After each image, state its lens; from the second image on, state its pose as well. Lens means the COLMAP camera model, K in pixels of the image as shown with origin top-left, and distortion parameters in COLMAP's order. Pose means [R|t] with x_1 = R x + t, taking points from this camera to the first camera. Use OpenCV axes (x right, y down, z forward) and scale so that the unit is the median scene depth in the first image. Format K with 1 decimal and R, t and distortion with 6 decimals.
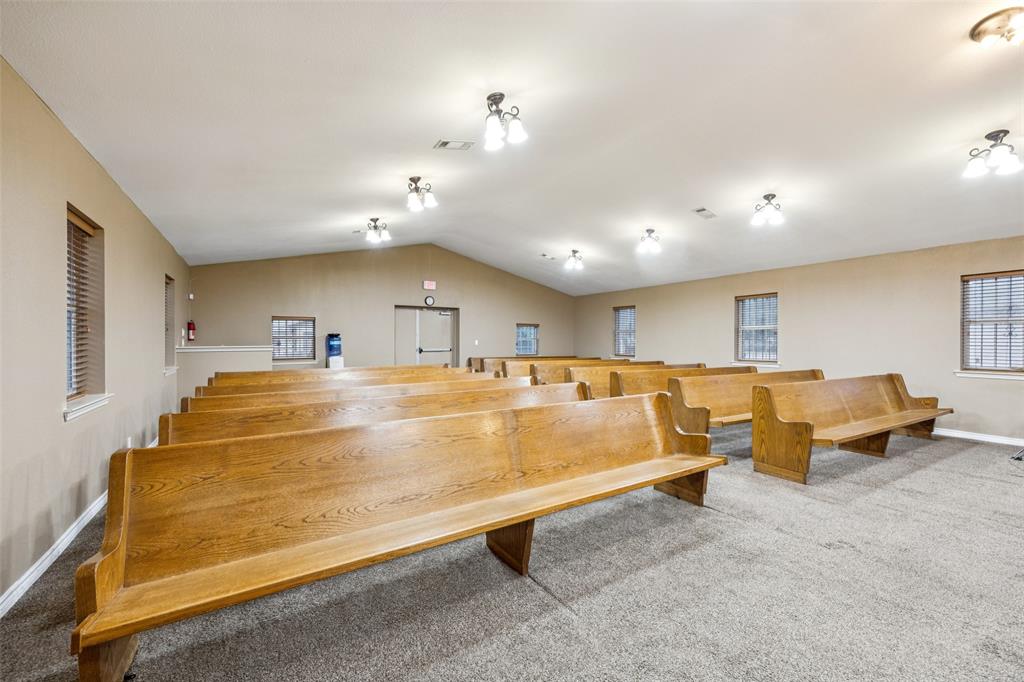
lens RADIAL K [[405.0, 0, 512.3], [0, 405.0, 341.8], [0, 0, 1]] dist [0.011138, -0.000216]
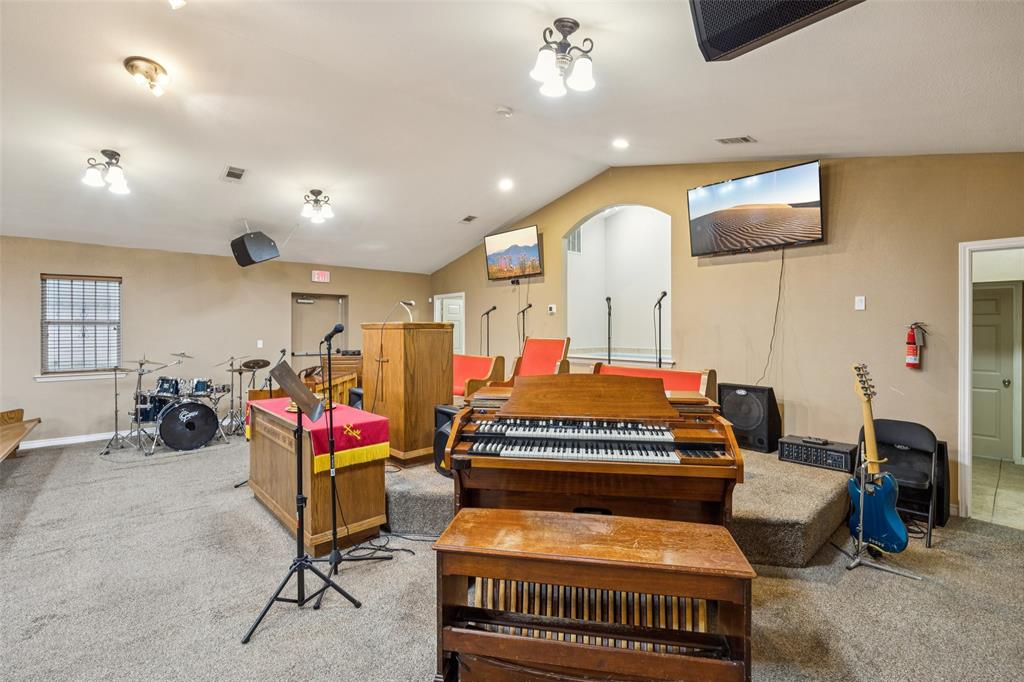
lens RADIAL K [[457.9, 0, 513.6], [0, 457.9, 332.7], [0, 0, 1]] dist [-0.014359, 0.001053]
pose [[-0.157275, -0.011933, 0.987483, -0.042841], [0.009639, 0.999861, 0.013618, -0.015249], [-0.987508, 0.011660, -0.157138, 0.051340]]
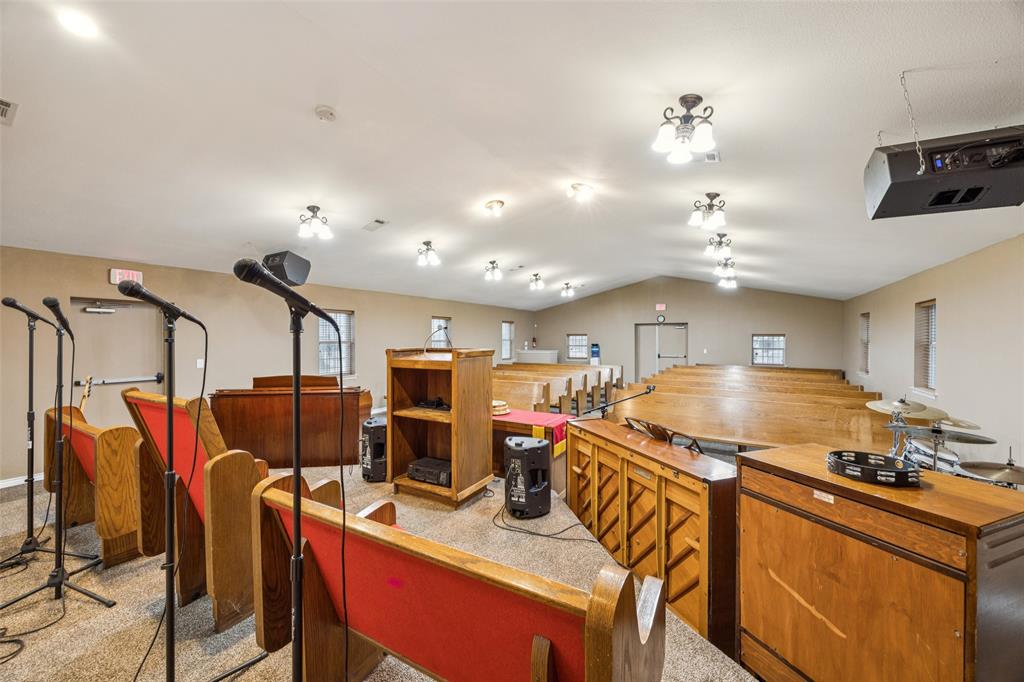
lens RADIAL K [[405.0, 0, 509.4], [0, 405.0, 337.6], [0, 0, 1]] dist [0.011138, -0.000216]
pose [[0.468259, -0.003710, -0.883584, 0.988221], [-0.008905, 0.999921, -0.008917, -0.031882], [0.883546, 0.012044, 0.468189, -0.082423]]
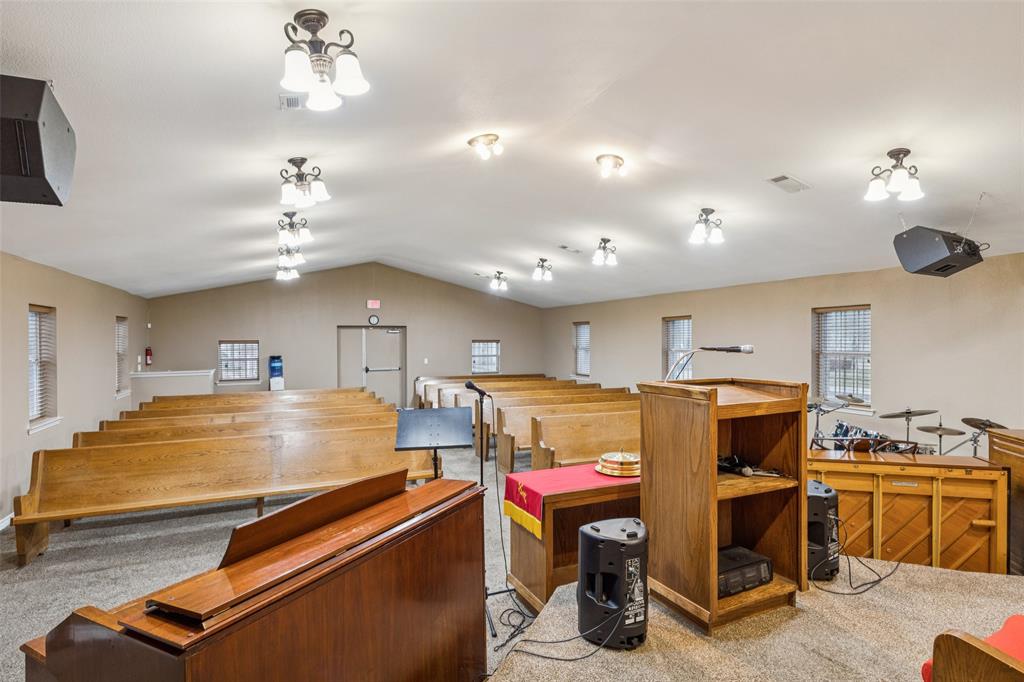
lens RADIAL K [[527.9, 0, 512.8], [0, 527.9, 340.7], [0, 0, 1]] dist [-0.006352, 0.000675]
pose [[0.989861, -0.004974, -0.141956, 0.420083], [0.004858, 0.999988, -0.001163, -0.063923], [0.141960, 0.000461, 0.989872, -0.301270]]
